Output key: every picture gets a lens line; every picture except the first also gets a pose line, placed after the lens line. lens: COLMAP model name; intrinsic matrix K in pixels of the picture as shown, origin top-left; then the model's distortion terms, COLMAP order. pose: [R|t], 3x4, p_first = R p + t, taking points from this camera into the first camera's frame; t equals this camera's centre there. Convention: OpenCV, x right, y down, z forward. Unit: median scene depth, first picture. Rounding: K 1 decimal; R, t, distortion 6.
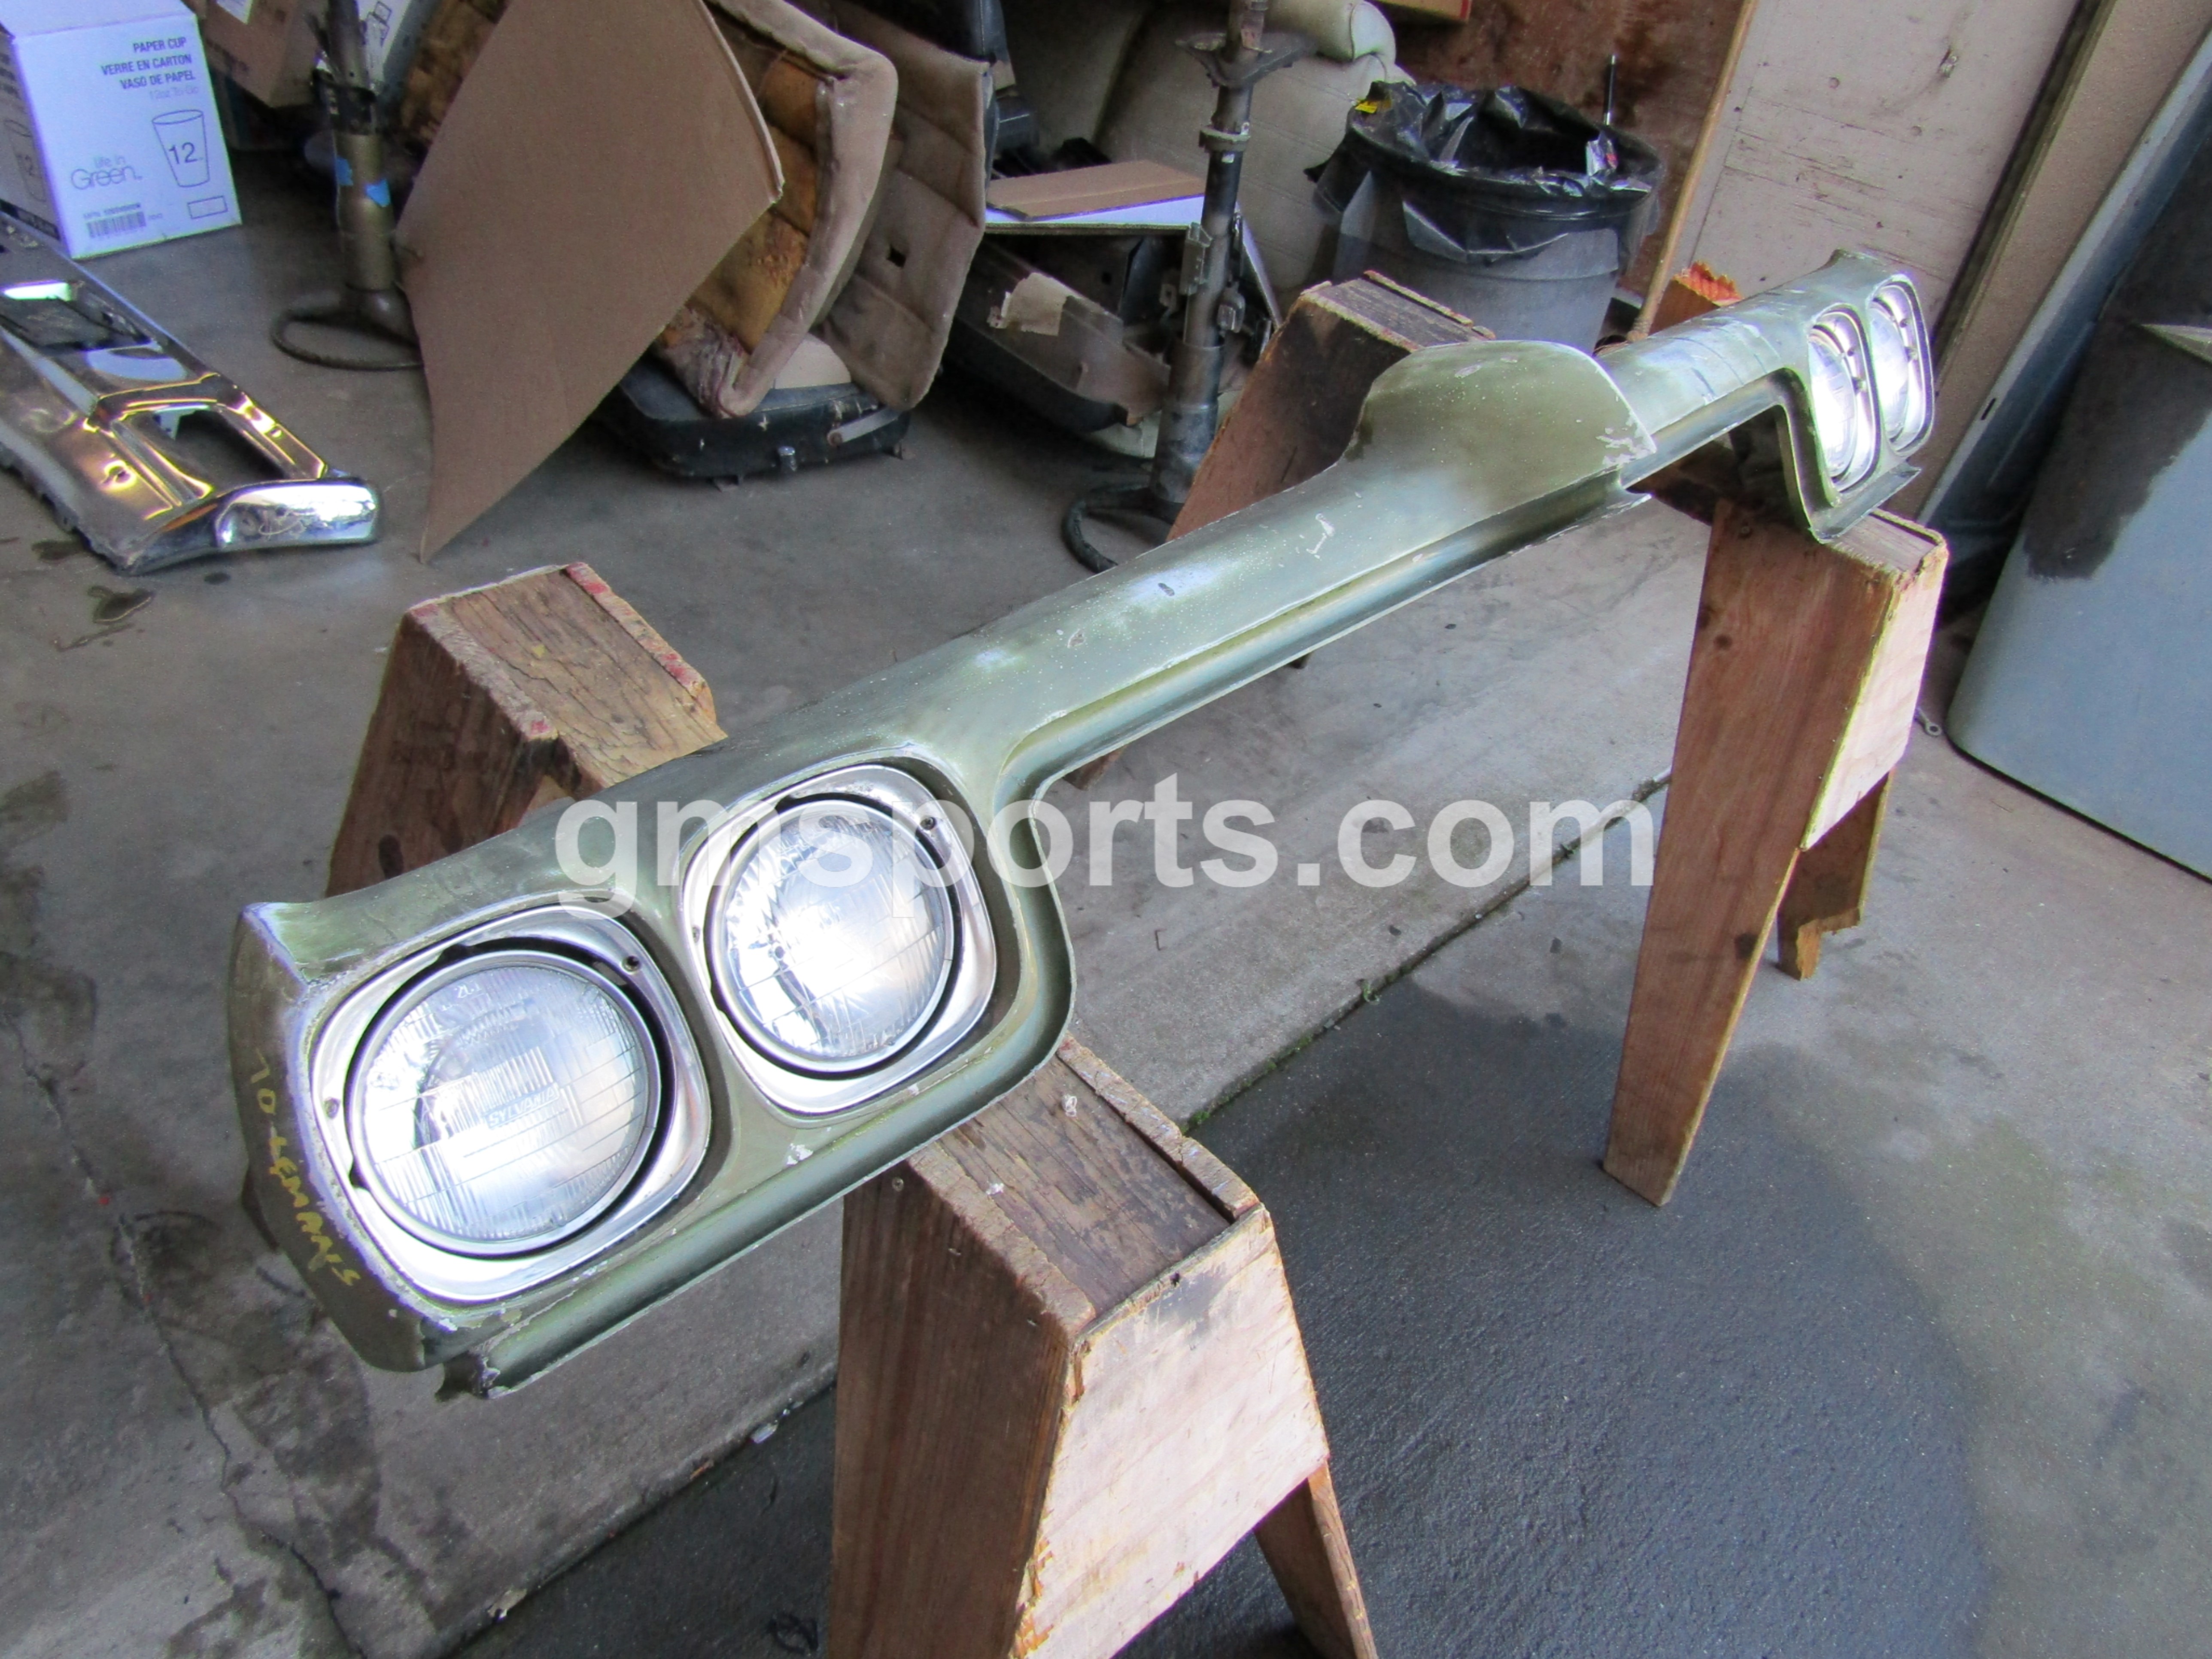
lens RADIAL K [[1569.7, 0, 1111.7], [0, 1569.7, 825.6], [0, 0, 1]] dist [0.004856, -0.005479]
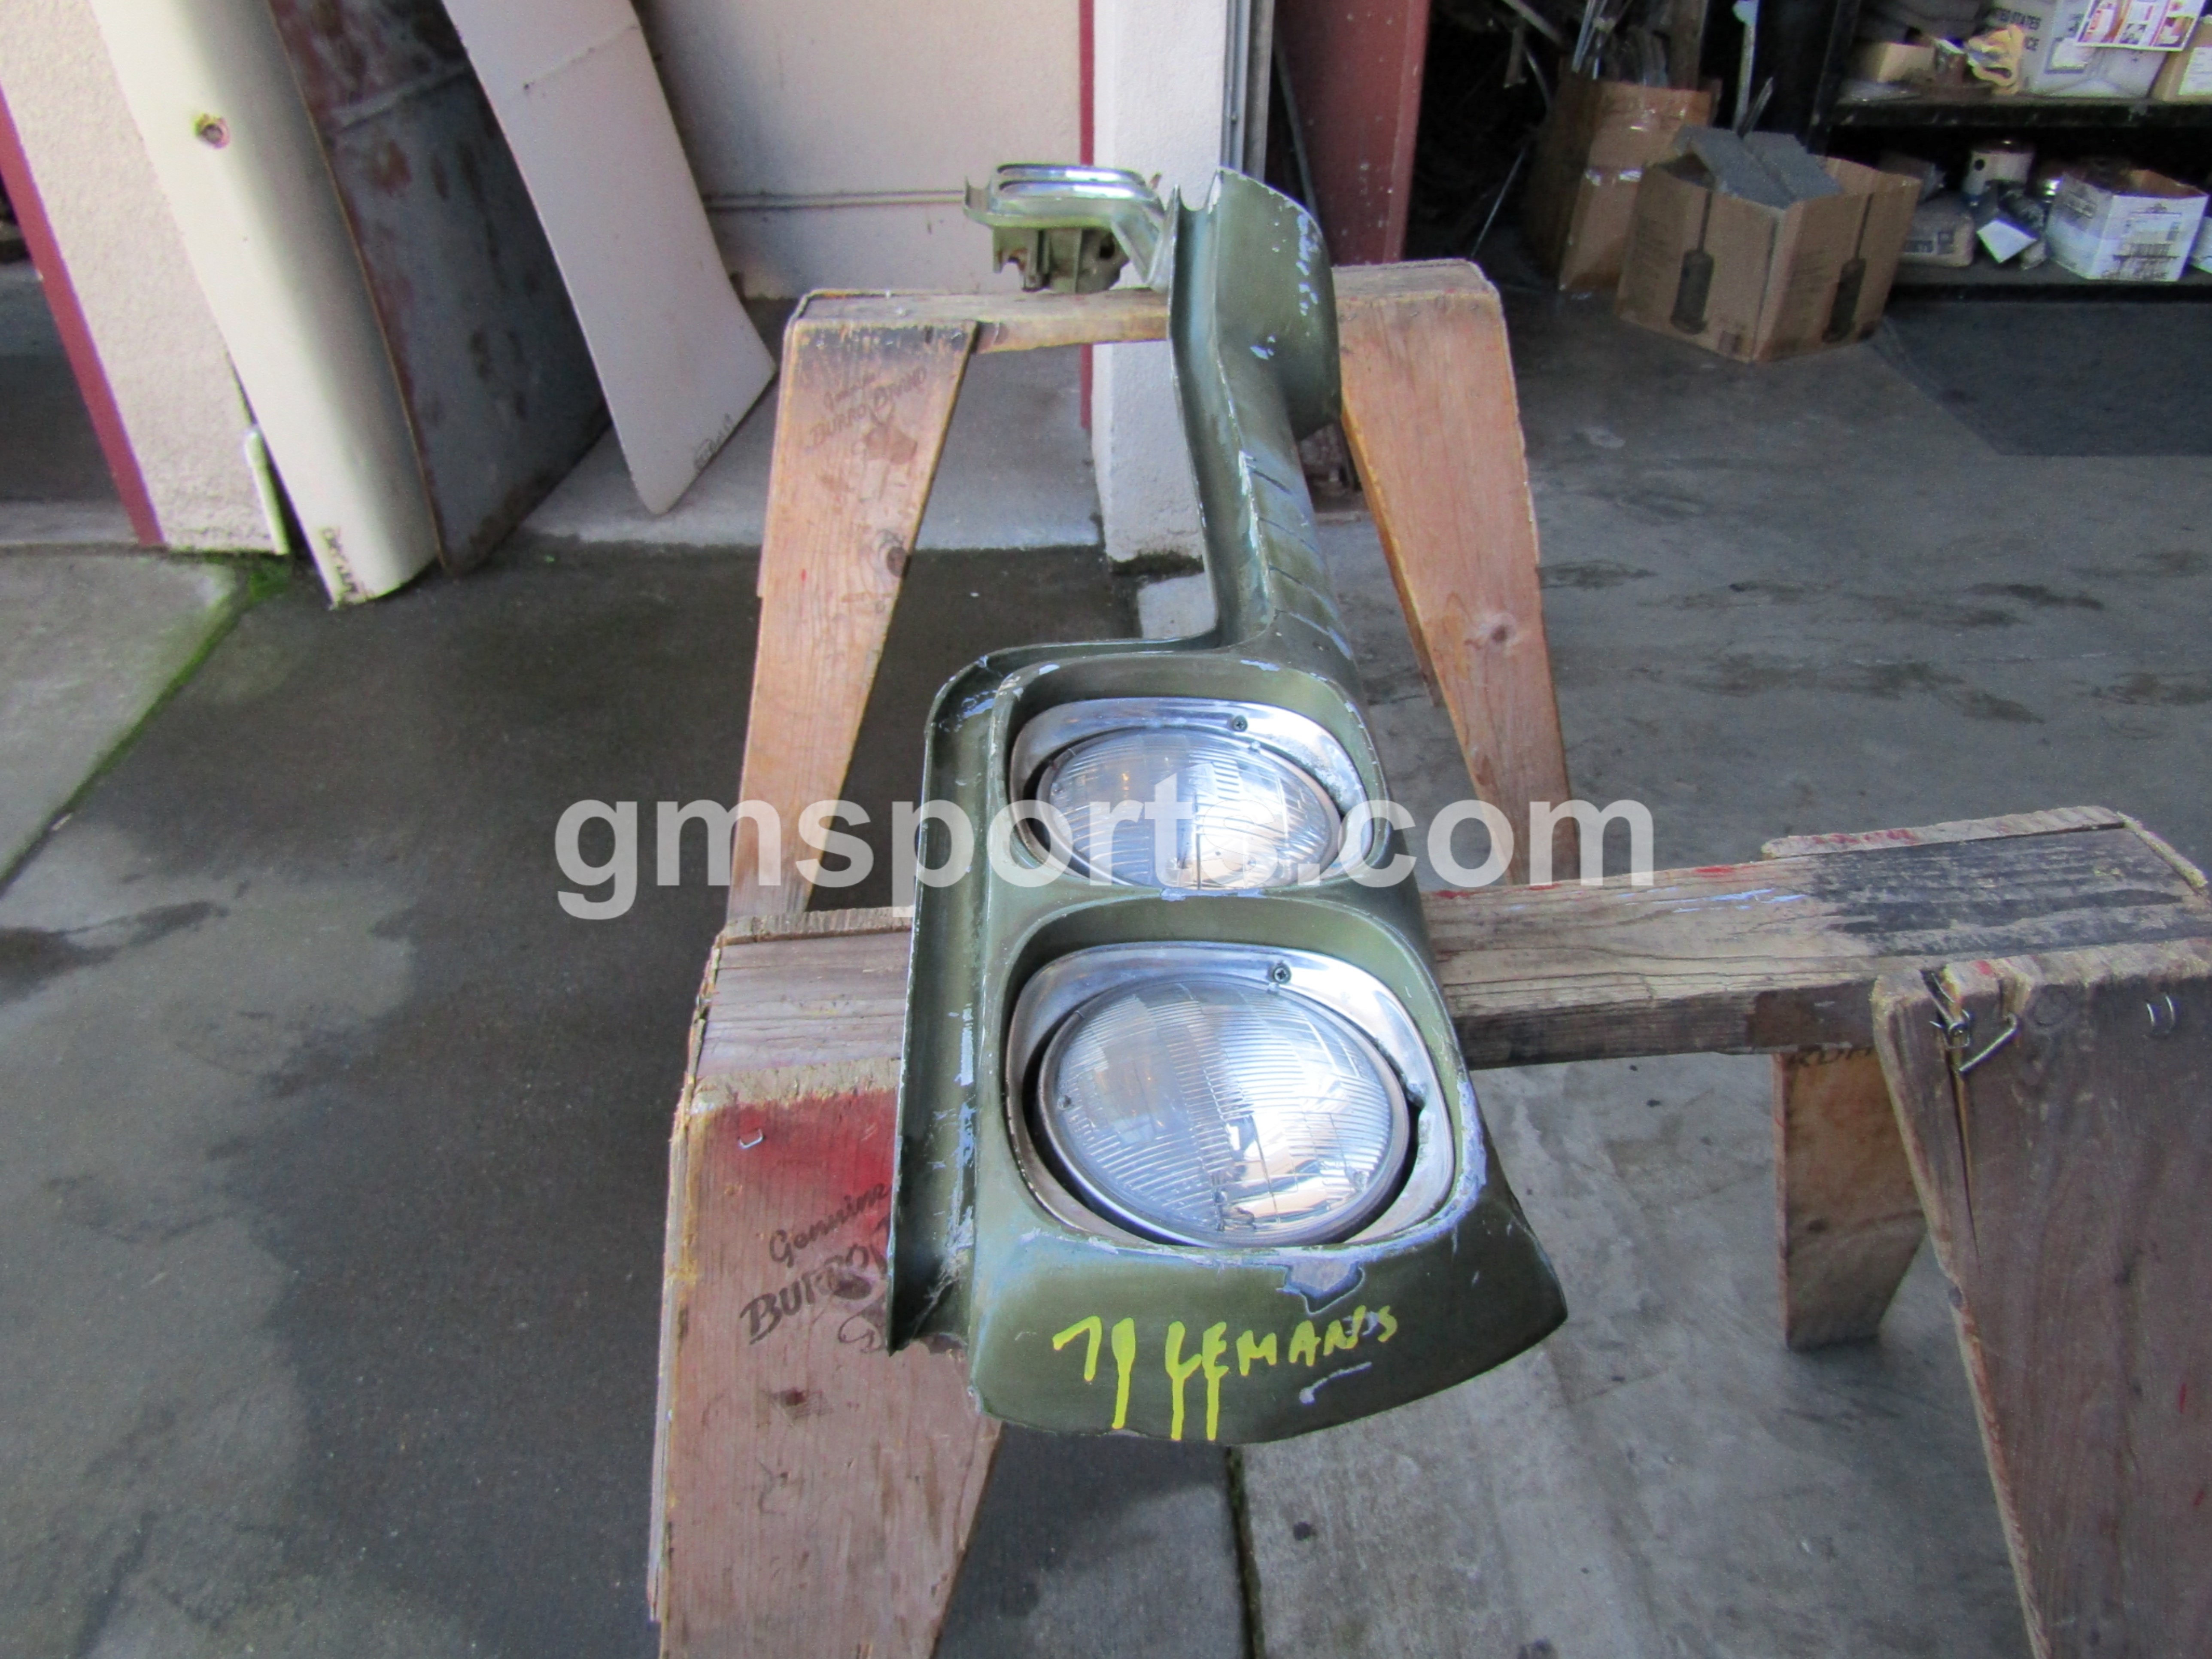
lens RADIAL K [[1604.0, 0, 1078.9], [0, 1604.0, 836.7], [0, 0, 1]] dist [0.002741, -0.005793]
pose [[-0.677634, 0.318299, -0.662947, 0.626317], [-0.514662, 0.438665, 0.736679, -0.514856], [0.525296, 0.840392, -0.133438, 0.895127]]
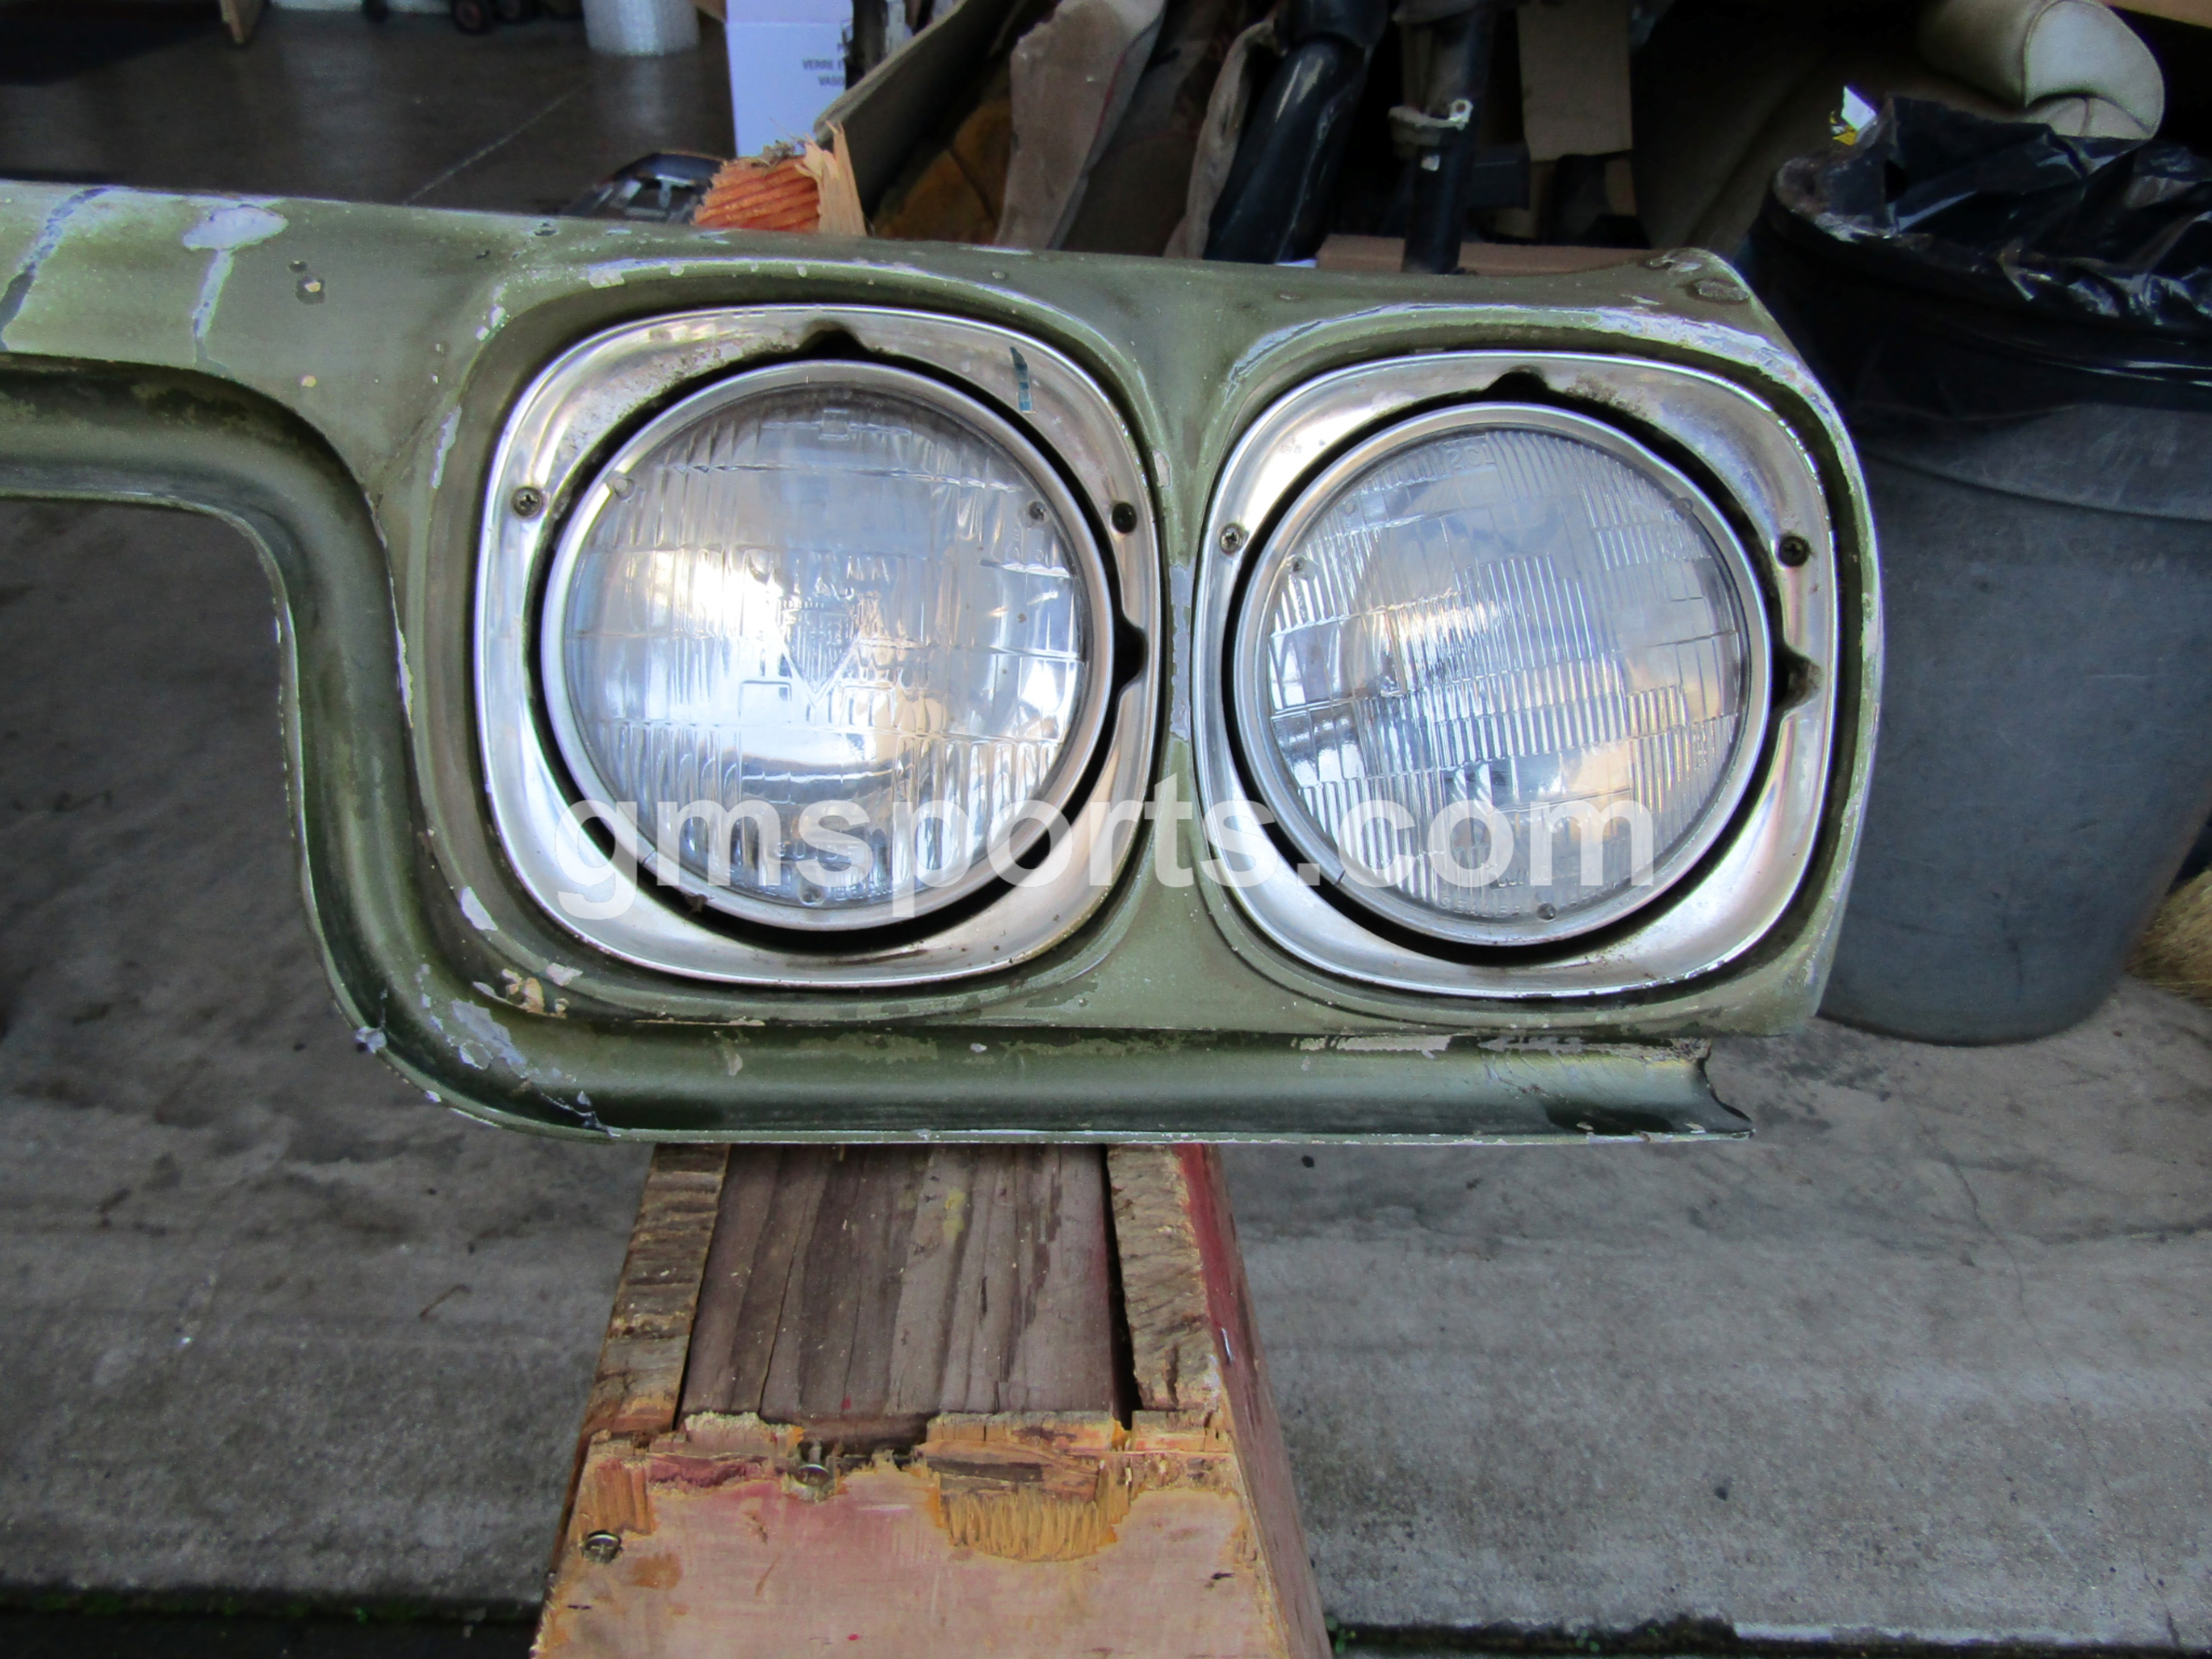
lens RADIAL K [[1589.8, 0, 1115.4], [0, 1589.8, 834.4], [0, 0, 1]] dist [-0.005456, -0.006179]
pose [[0.708397, 0.337413, -0.619940, 0.542724], [-0.406177, 0.913202, 0.032893, -0.218468], [0.577229, 0.228504, 0.783959, 0.675811]]
